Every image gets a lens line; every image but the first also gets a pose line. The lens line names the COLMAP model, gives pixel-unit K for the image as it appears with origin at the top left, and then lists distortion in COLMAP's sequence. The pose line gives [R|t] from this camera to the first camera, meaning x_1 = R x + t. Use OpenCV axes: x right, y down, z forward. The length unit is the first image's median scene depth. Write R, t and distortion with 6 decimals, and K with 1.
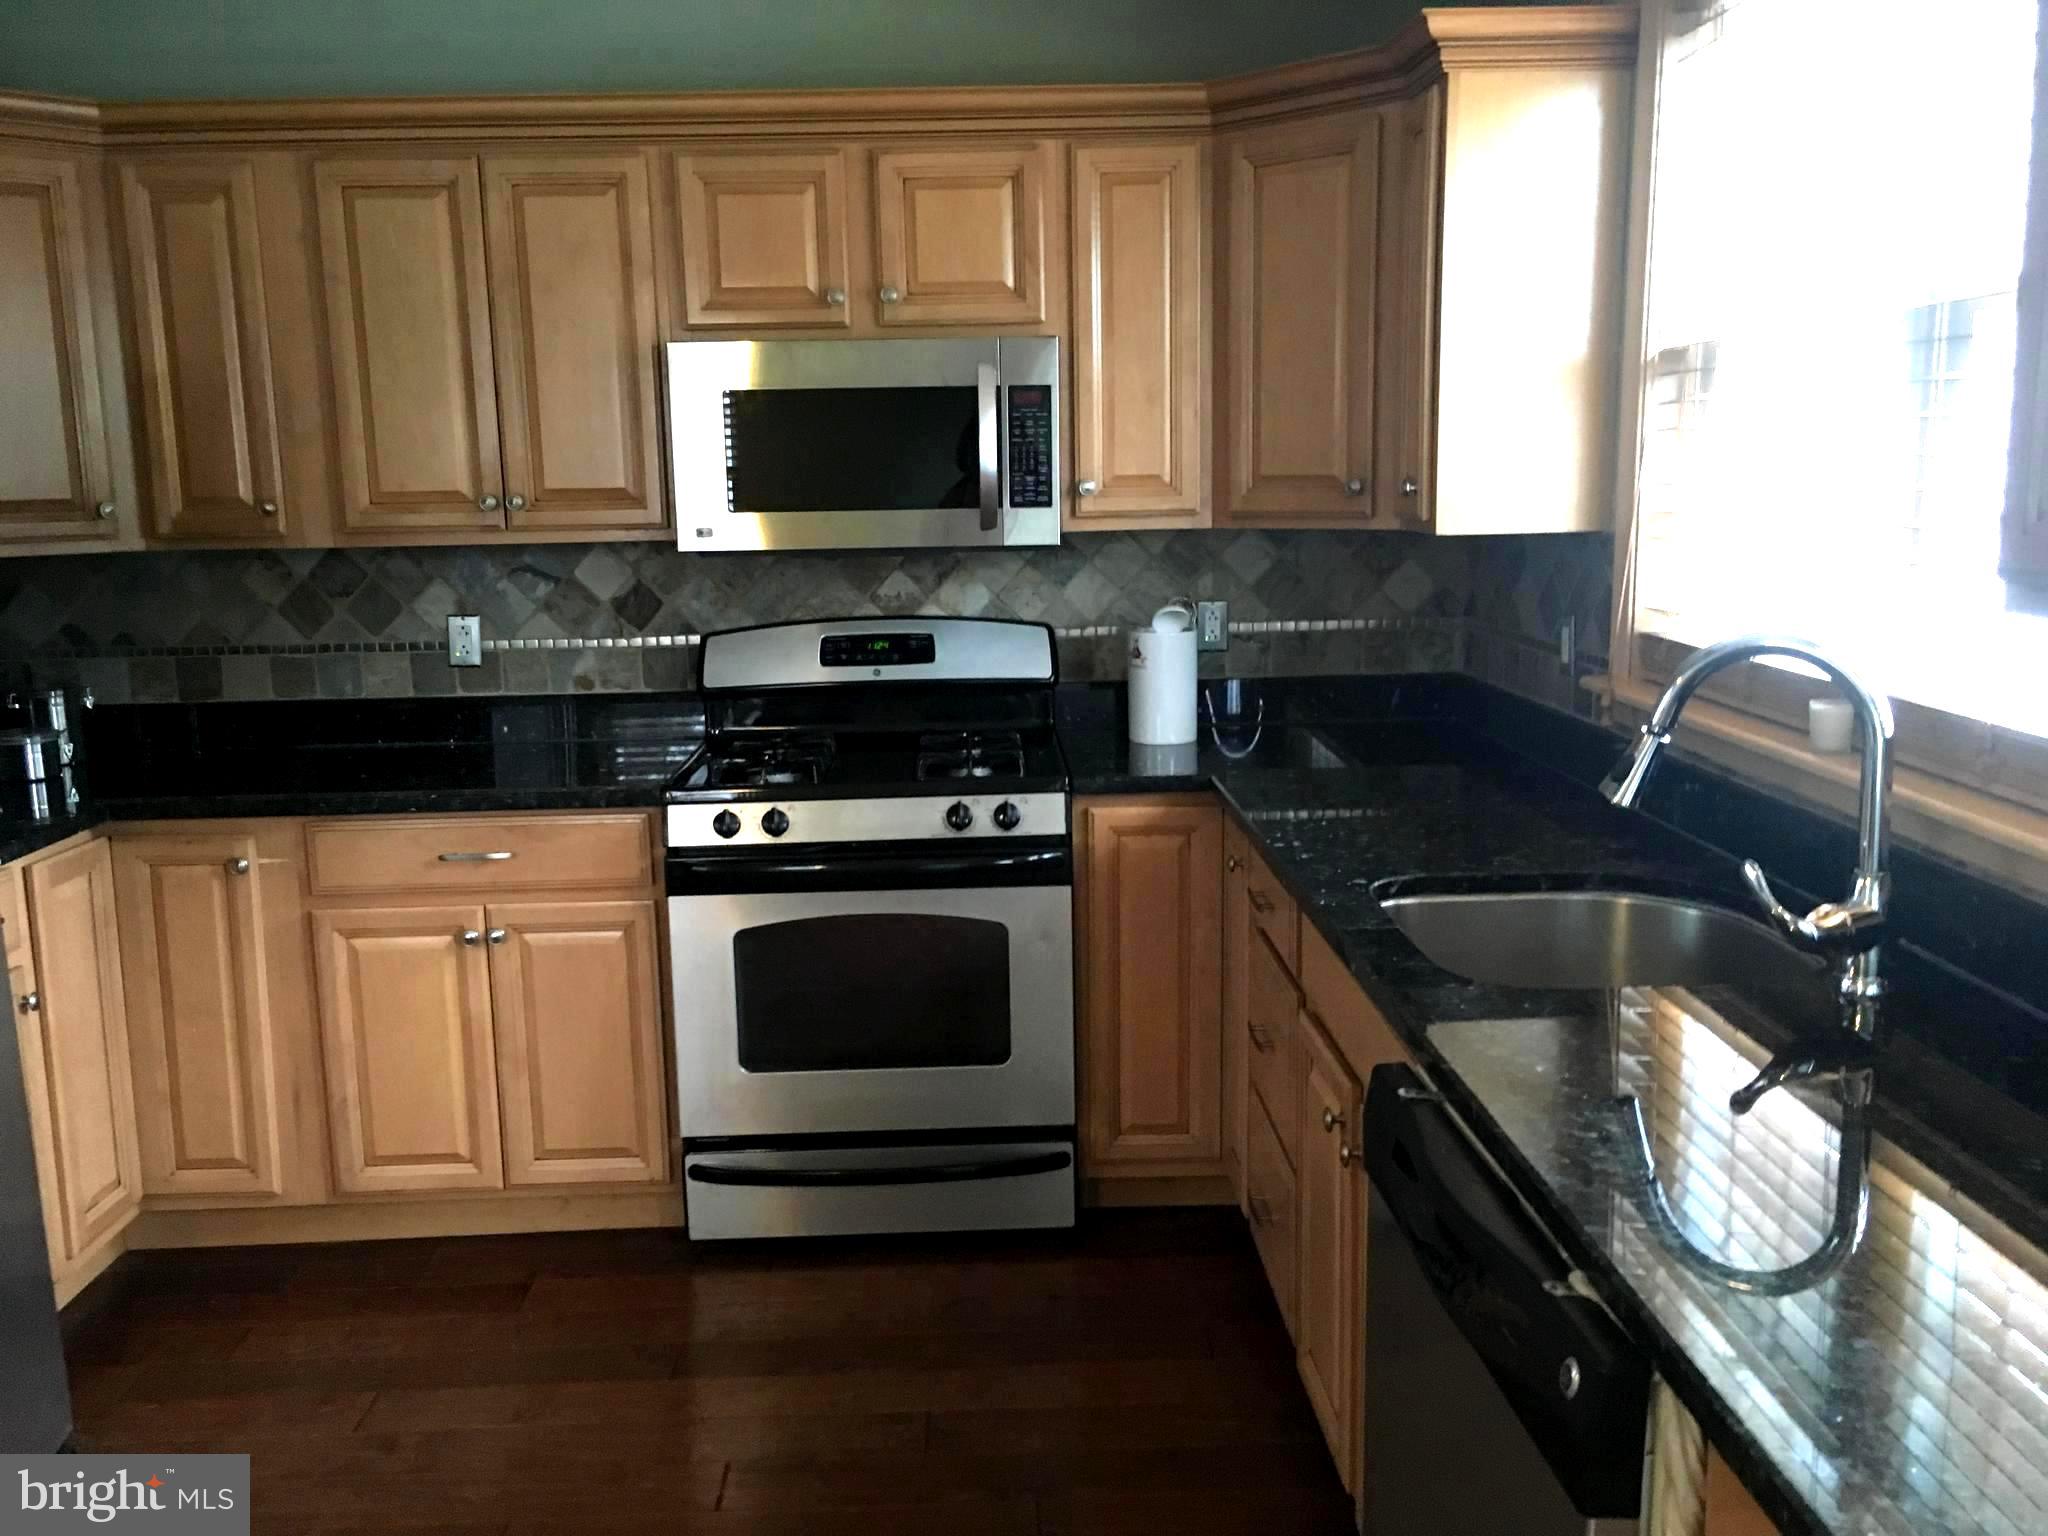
lens RADIAL K [[1740.0, 0, 1023.0], [0, 1740.0, 762.9], [0, 0, 1]] dist [0.050073, -0.071307]
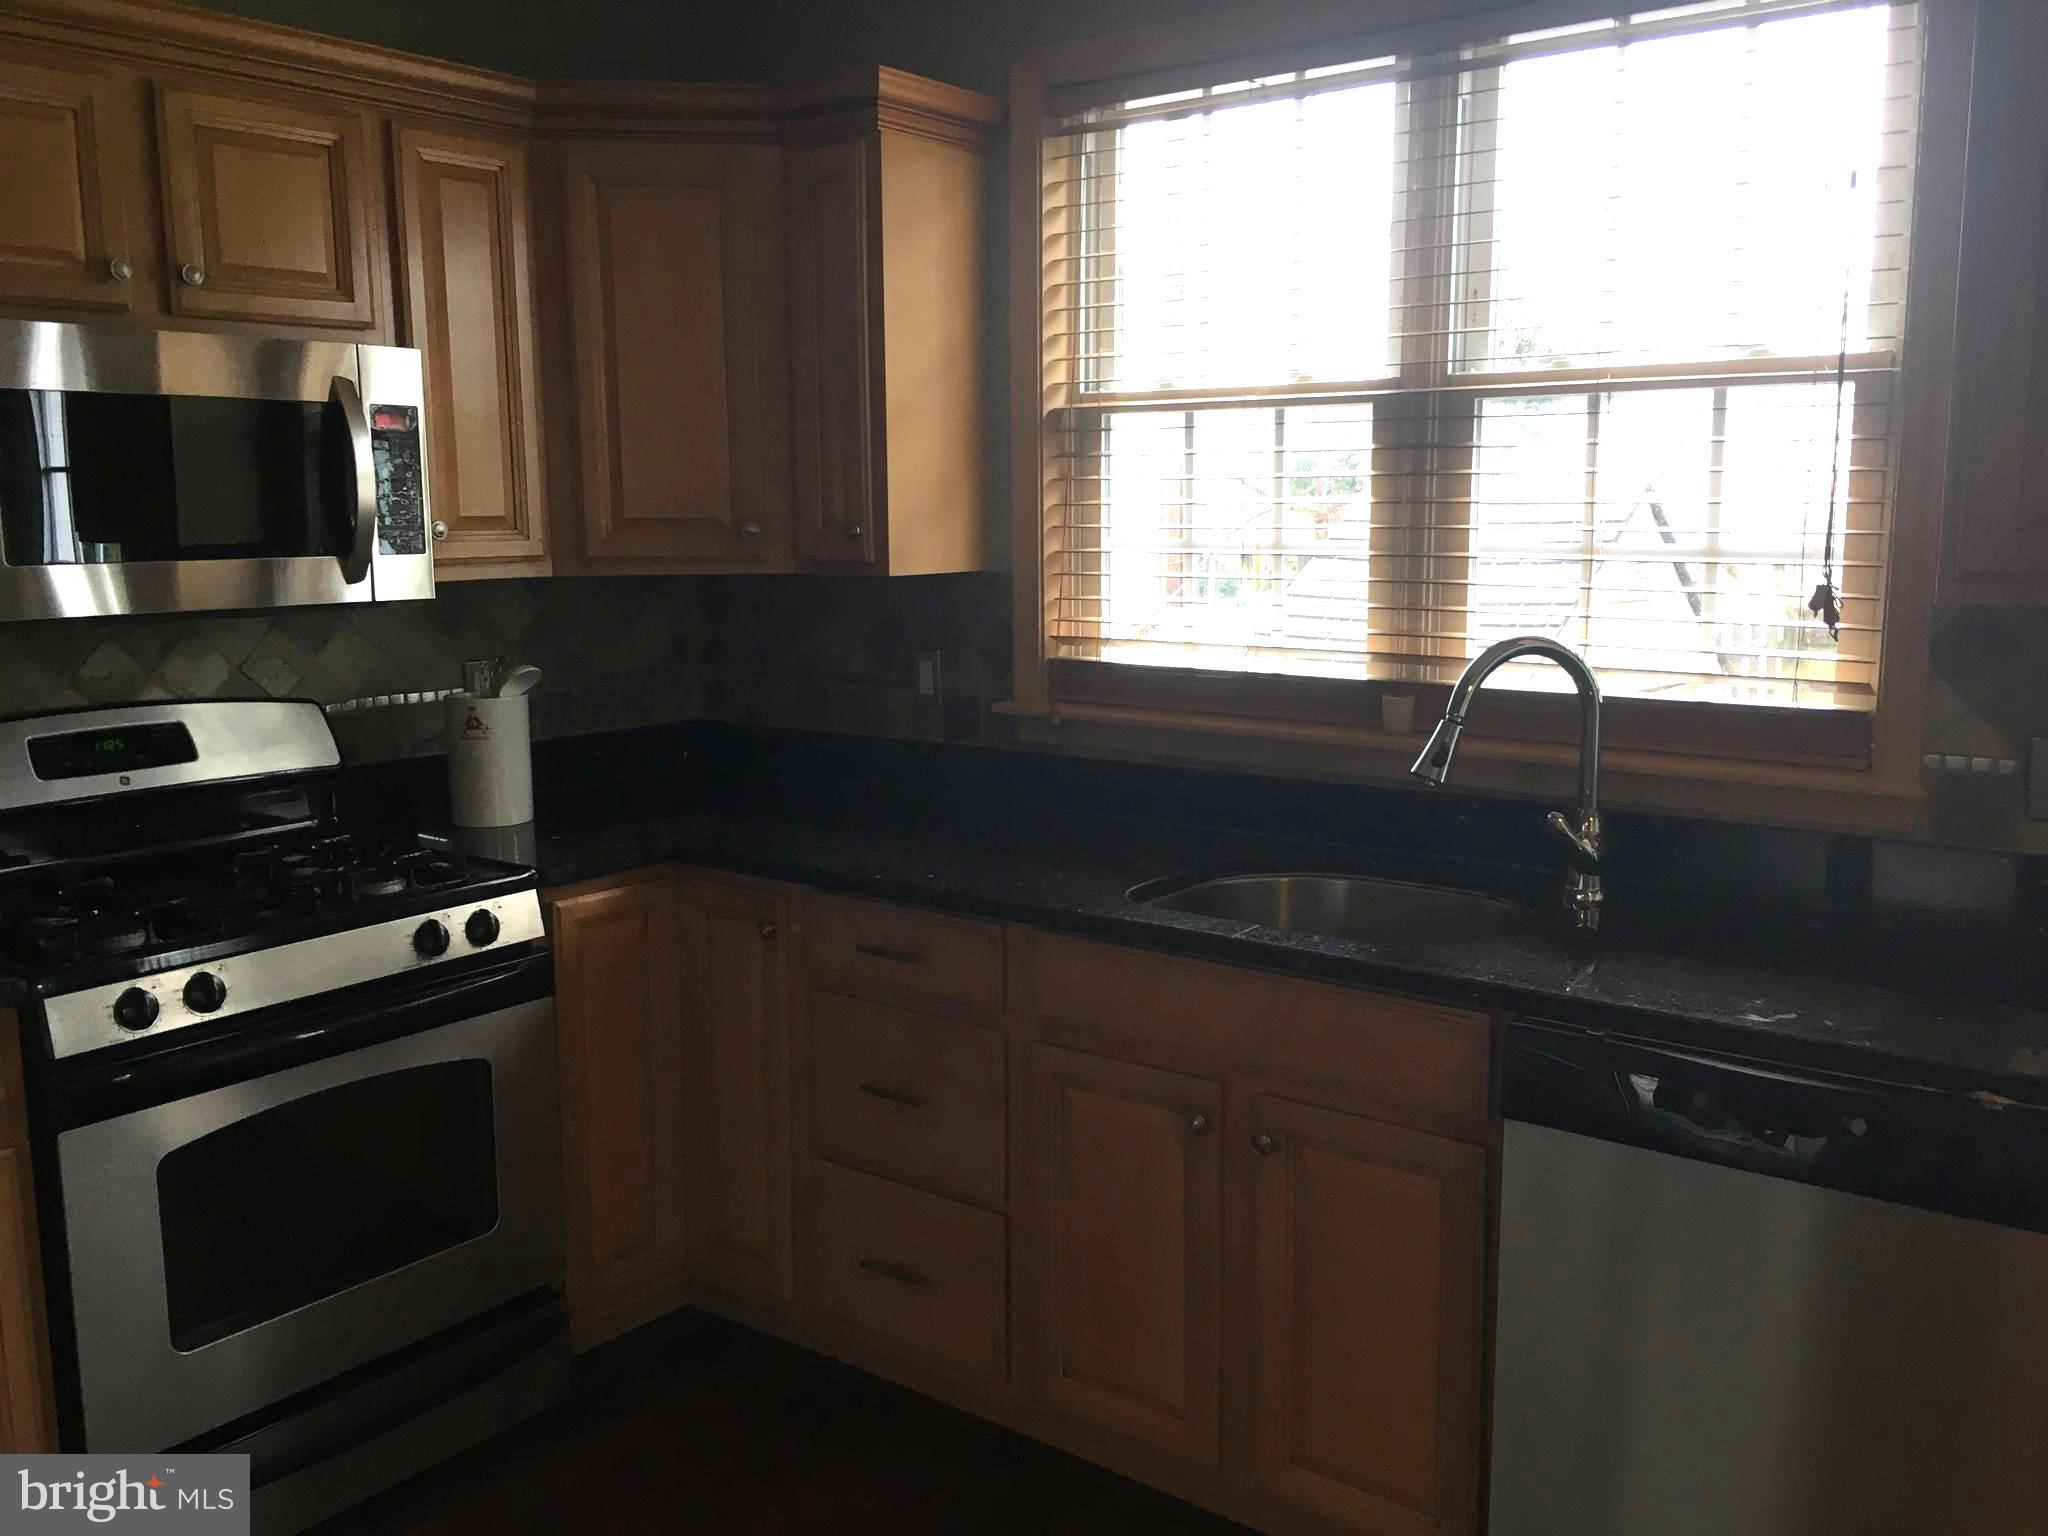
lens RADIAL K [[1740.0, 0, 1015.9], [0, 1740.0, 760.9], [0, 0, 1]] dist [0.050073, -0.071307]
pose [[0.639978, -0.099067, 0.761980, -0.448254], [0.125759, 0.991787, 0.023322, -0.033397], [-0.758032, 0.080901, 0.647180, 0.258629]]
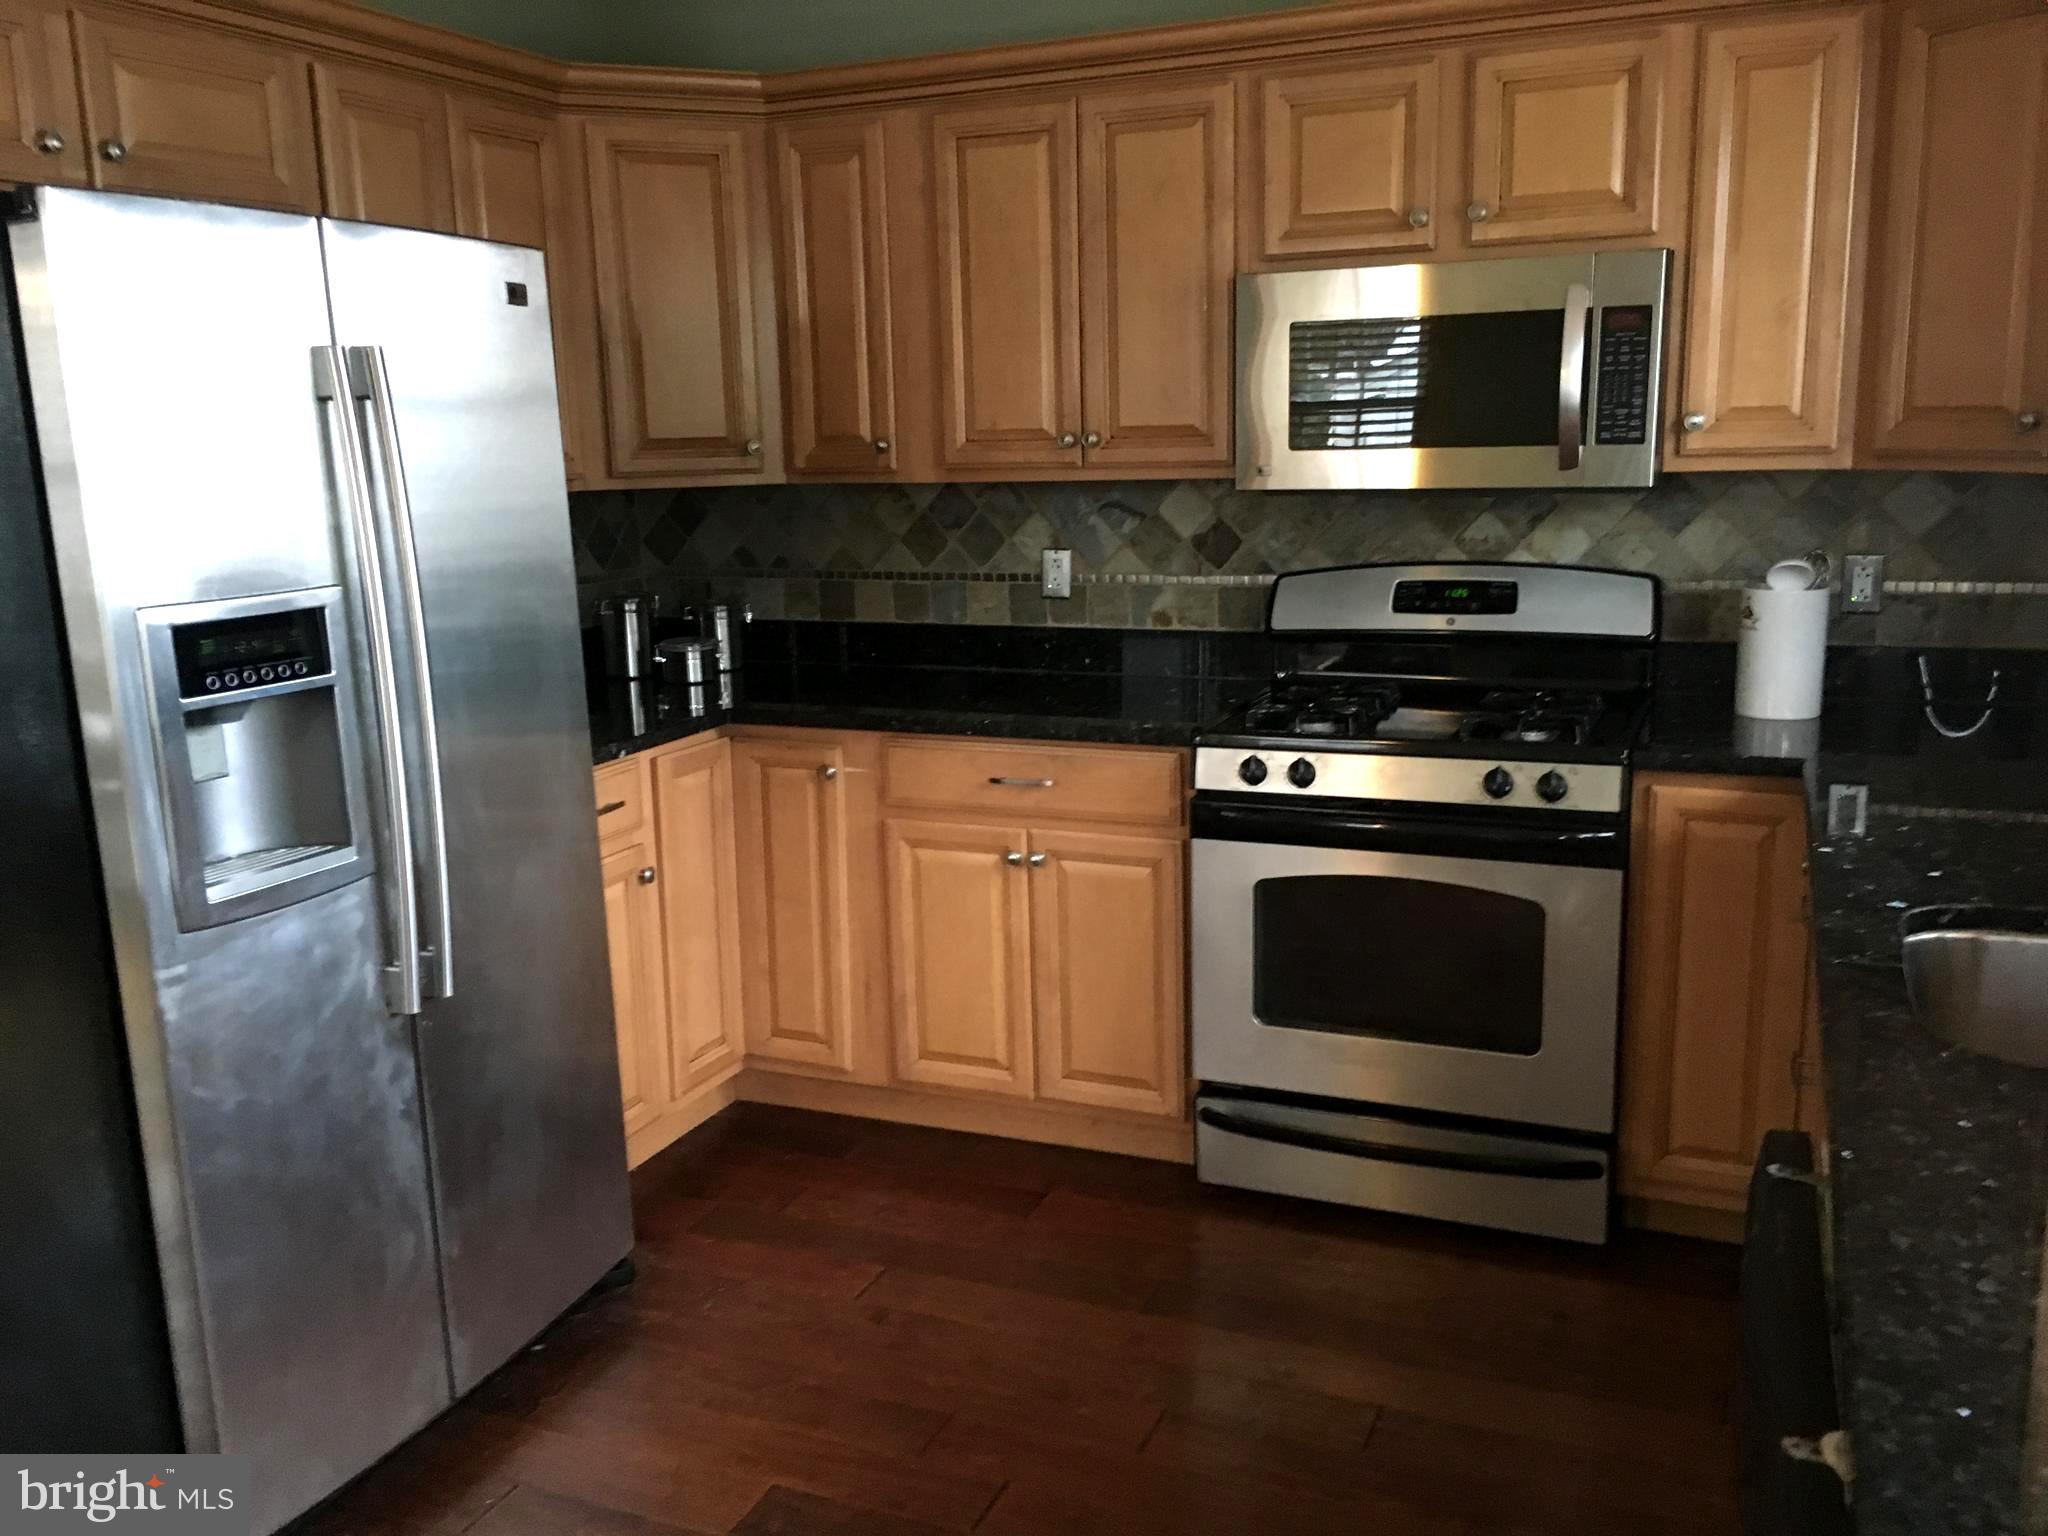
lens RADIAL K [[1740.0, 0, 1011.6], [0, 1740.0, 766.2], [0, 0, 1]] dist [0.050073, -0.071307]
pose [[0.905928, 0.080077, -0.415792, 0.108577], [-0.063746, 0.996556, 0.053036, -0.010047], [0.418607, -0.021542, 0.907912, 0.051878]]
